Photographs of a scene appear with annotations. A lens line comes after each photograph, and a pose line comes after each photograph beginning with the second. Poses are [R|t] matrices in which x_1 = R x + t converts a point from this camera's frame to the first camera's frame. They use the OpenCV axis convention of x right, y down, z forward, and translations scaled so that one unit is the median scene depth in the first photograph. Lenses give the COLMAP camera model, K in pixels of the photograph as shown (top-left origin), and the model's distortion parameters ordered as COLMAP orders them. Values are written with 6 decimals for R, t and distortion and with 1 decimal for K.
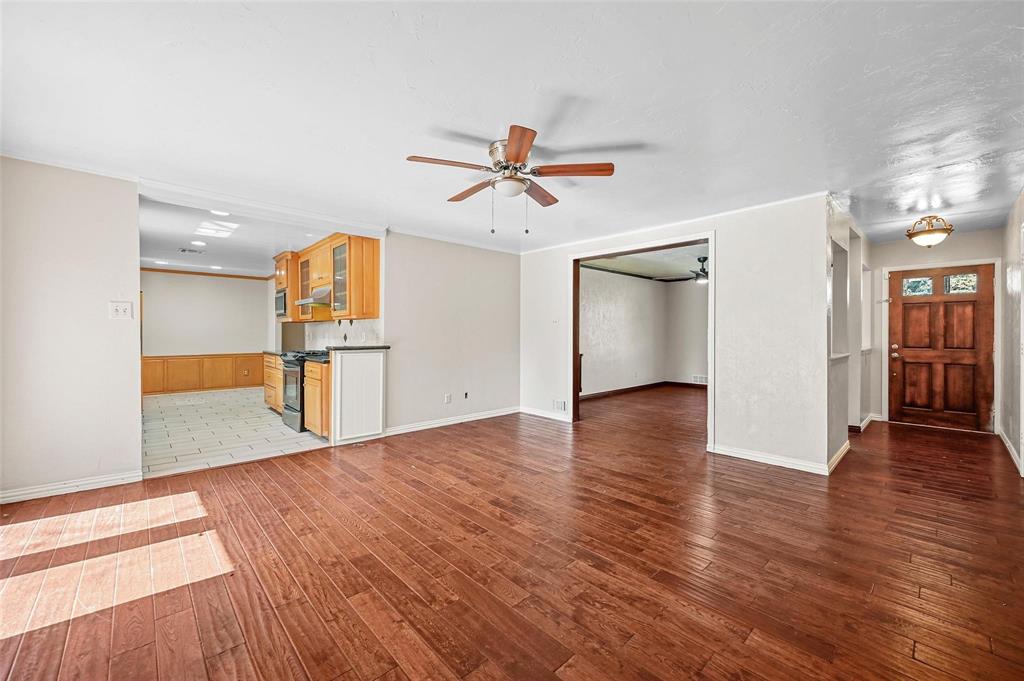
lens RADIAL K [[405.0, 0, 515.3], [0, 405.0, 335.5], [0, 0, 1]] dist [-0.001434, -0.000059]
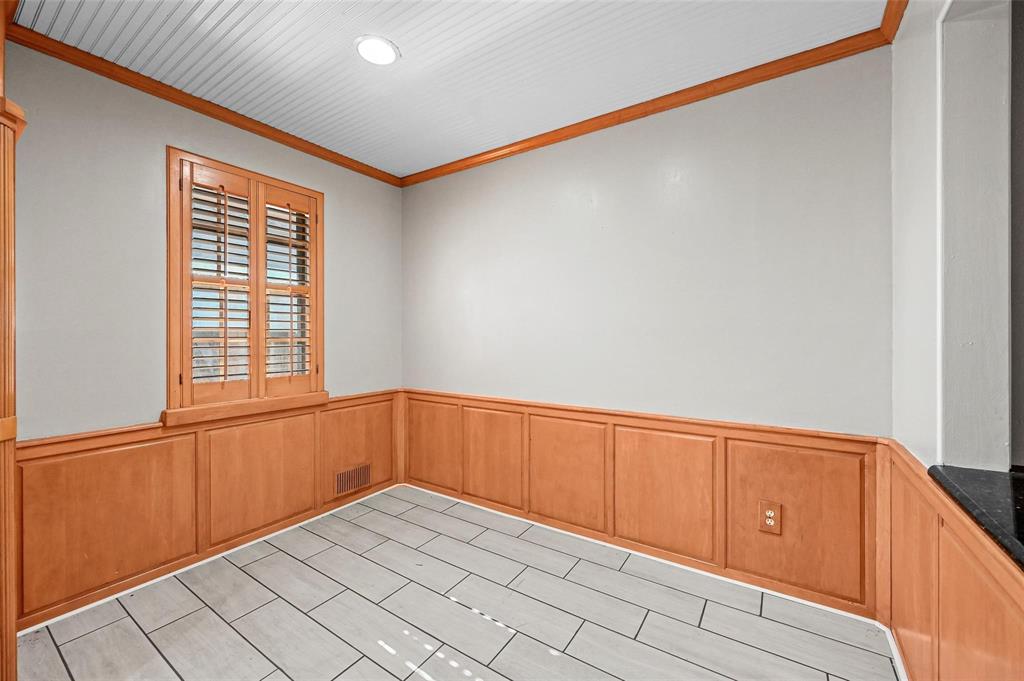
lens RADIAL K [[405.0, 0, 517.3], [0, 405.0, 335.9], [0, 0, 1]] dist [-0.001434, -0.000059]
pose [[0.231365, 0.001828, -0.972865, -0.718611], [-0.002818, 0.999995, 0.001209, -0.005883], [0.972863, 0.002461, 0.231369, 1.205174]]
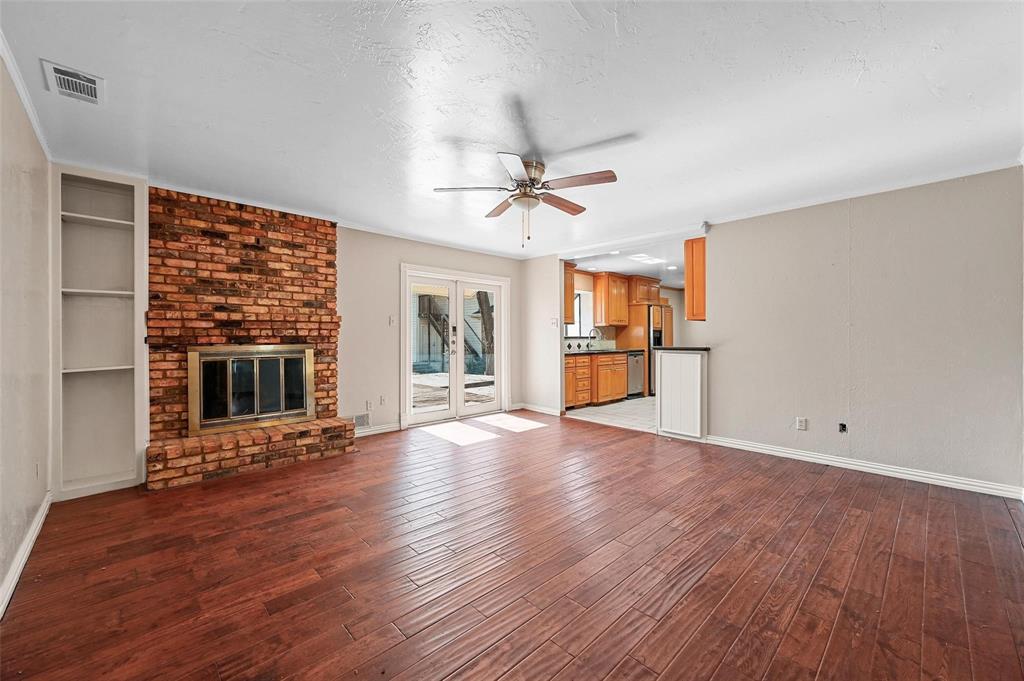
lens RADIAL K [[405.0, 0, 515.9], [0, 405.0, 340.0], [0, 0, 1]] dist [-0.001434, -0.000059]
pose [[0.011463, 0.006096, -0.999916, 0.493617], [-0.004552, 0.999971, 0.006044, 0.003506], [0.999924, 0.004482, 0.011490, 0.430581]]
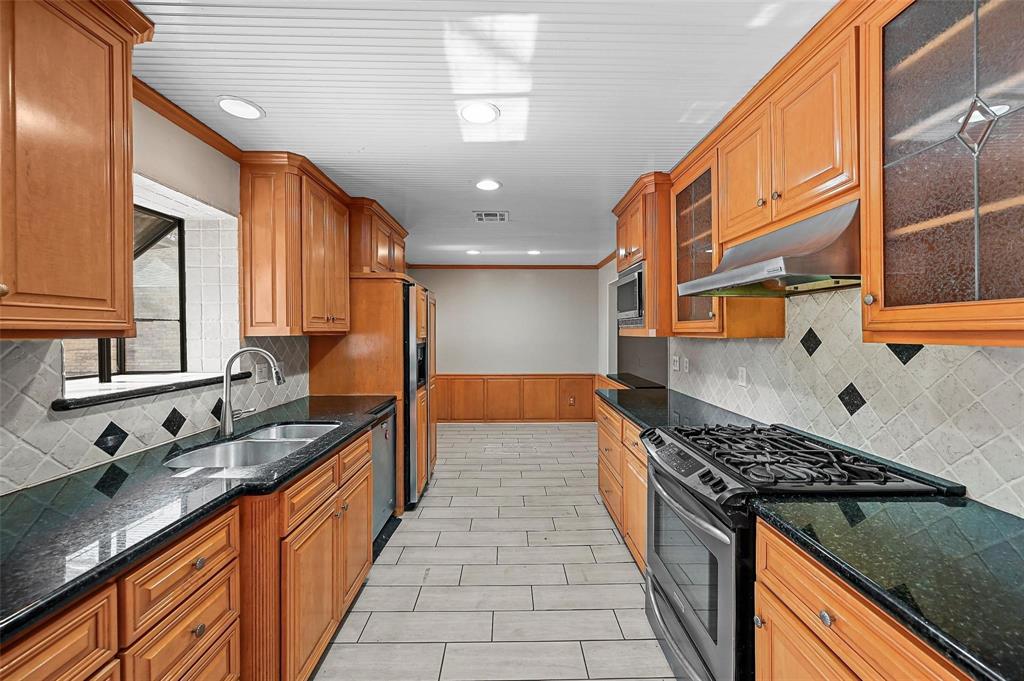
lens RADIAL K [[405.0, 0, 512.0], [0, 405.0, 332.0], [0, 0, 1]] dist [-0.001434, -0.000059]
pose [[0.736178, -0.001673, -0.676786, -0.379990], [-0.003265, 0.999977, -0.006022, -0.037581], [0.676780, 0.006643, 0.736155, 0.590569]]
